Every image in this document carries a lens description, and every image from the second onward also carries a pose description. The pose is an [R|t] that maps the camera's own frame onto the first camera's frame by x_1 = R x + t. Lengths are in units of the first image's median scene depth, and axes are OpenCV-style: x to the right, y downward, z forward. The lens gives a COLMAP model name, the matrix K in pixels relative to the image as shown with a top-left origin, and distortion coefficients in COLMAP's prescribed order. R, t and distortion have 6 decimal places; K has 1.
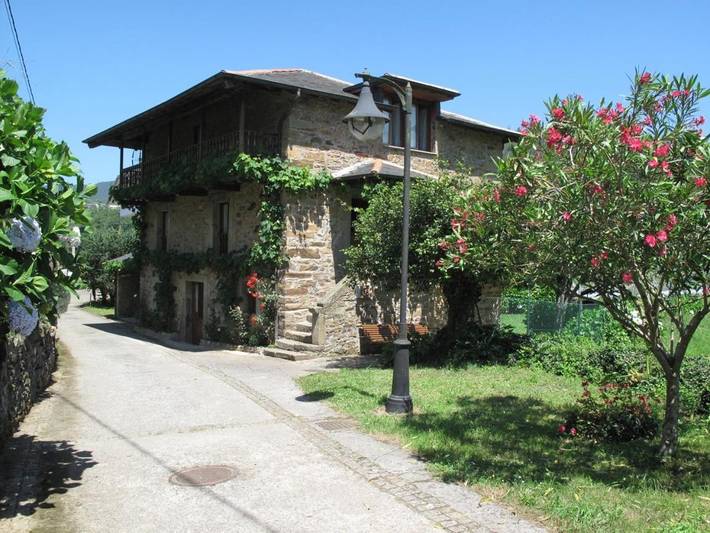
lens RADIAL K [[652.0, 0, 355.0], [0, 652.0, 266.5], [0, 0, 1]] dist [-0.104922, -0.000333]
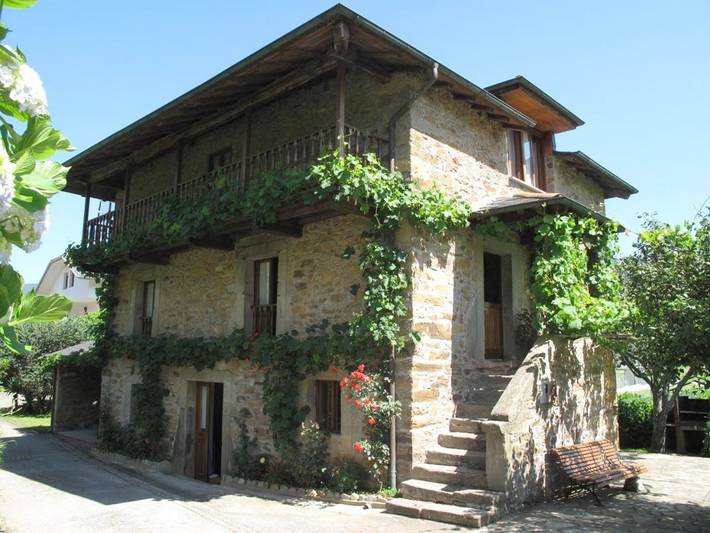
lens RADIAL K [[592.2, 0, 355.0], [0, 592.2, 266.5], [0, 0, 1]] dist [-0.101725, 0.004015]
pose [[0.986823, 0.015935, 0.161016, -0.206359], [0.011648, 0.985561, -0.168920, 0.011148], [-0.161383, 0.168570, 0.972389, 0.404136]]
